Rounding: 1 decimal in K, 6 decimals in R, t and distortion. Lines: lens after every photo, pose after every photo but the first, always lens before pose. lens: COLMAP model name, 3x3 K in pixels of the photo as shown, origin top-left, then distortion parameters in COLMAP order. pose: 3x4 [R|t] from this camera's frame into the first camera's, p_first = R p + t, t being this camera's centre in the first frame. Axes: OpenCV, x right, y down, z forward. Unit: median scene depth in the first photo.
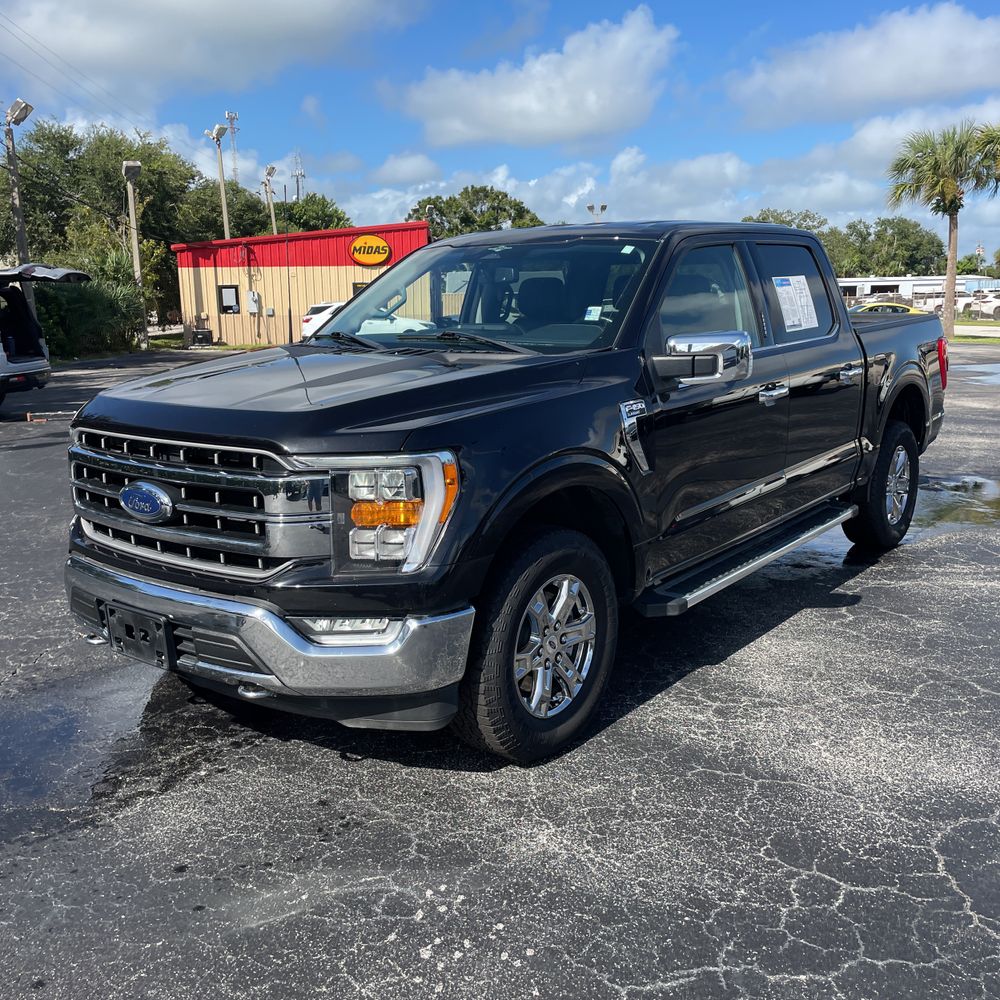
lens RADIAL K [[1000.8, 0, 495.6], [0, 1000.8, 516.0], [0, 0, 1]] dist [0.074029, -0.092093]
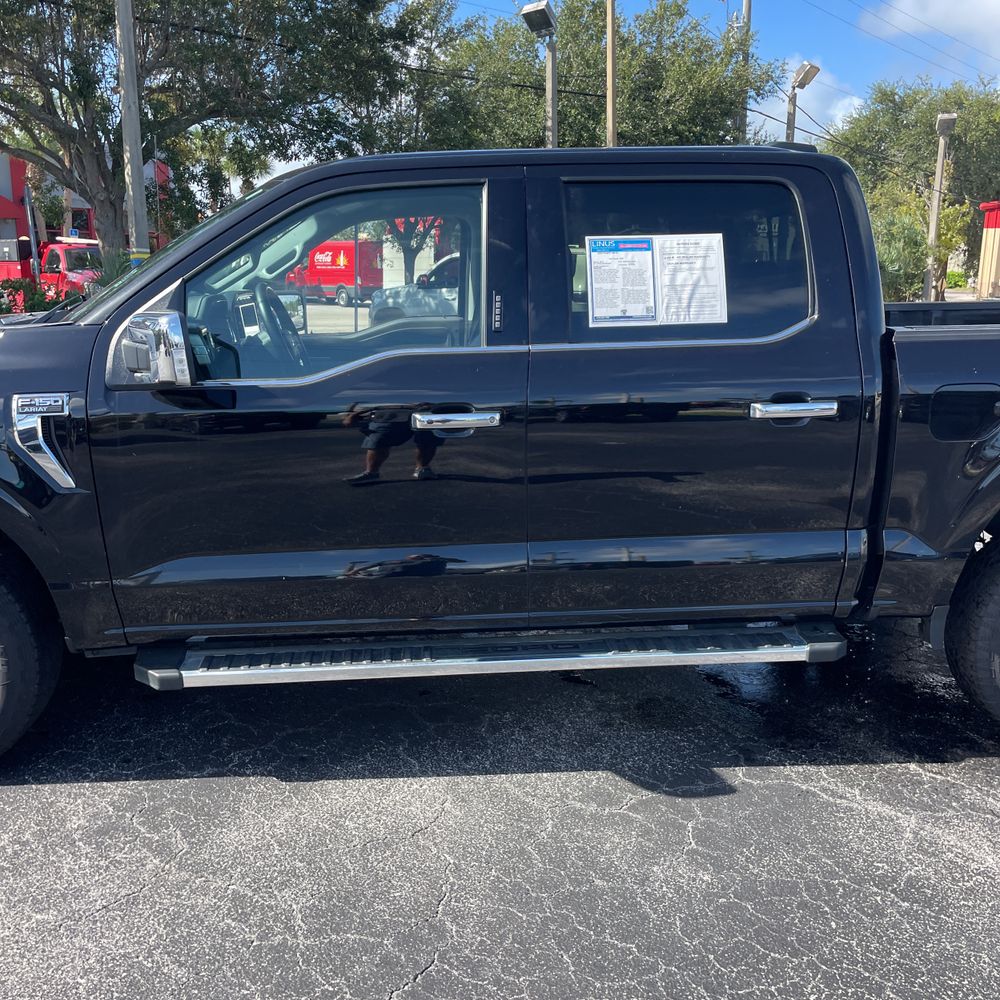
lens RADIAL K [[1002.8, 0, 516.6], [0, 1002.8, 512.7], [0, 0, 1]] dist [0.048578, -0.036986]
pose [[0.681996, 0.195615, -0.704710, 0.647585], [-0.172558, 0.979401, 0.104867, -0.115708], [0.710707, 0.050084, 0.701703, 0.490908]]
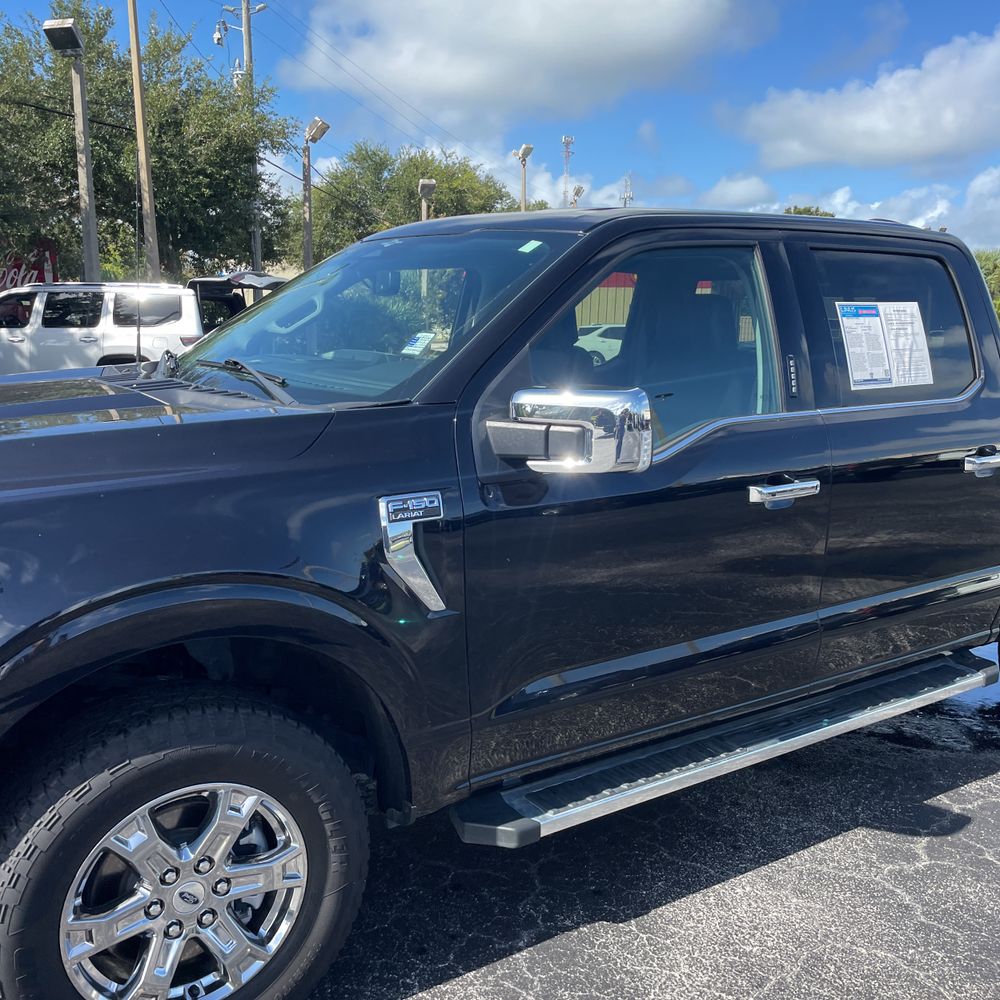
lens RADIAL K [[1000.8, 0, 495.6], [0, 1000.8, 516.0], [0, 0, 1]] dist [0.074029, -0.092093]
pose [[0.951959, 0.100304, -0.289333, 0.242798], [-0.106280, 0.994324, -0.004977, -0.070935], [0.287192, 0.035489, 0.957216, 0.307725]]
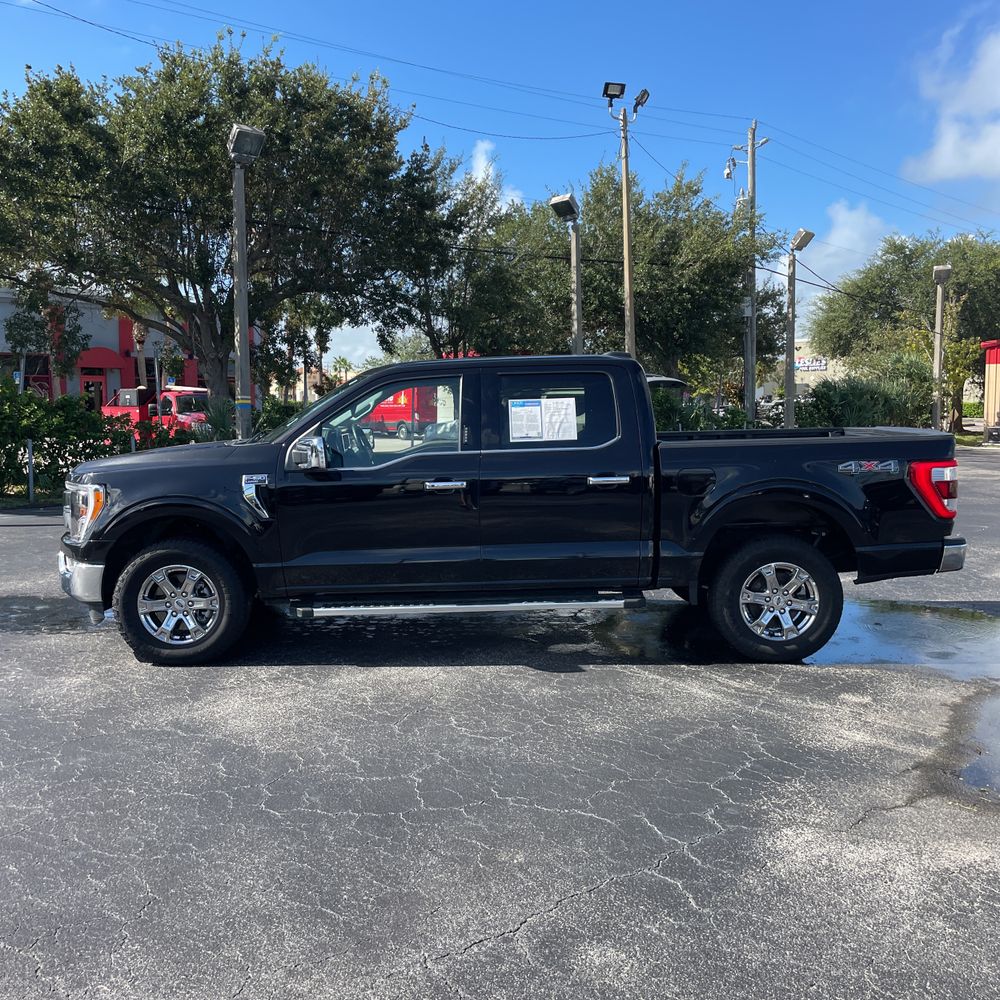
lens RADIAL K [[1002.8, 0, 516.6], [0, 1002.8, 512.7], [0, 0, 1]] dist [0.048578, -0.036986]
pose [[0.639682, 0.098937, -0.762246, 1.161124], [-0.167457, 0.985799, -0.012578, -0.071049], [0.750177, 0.135689, 0.647165, 0.170103]]
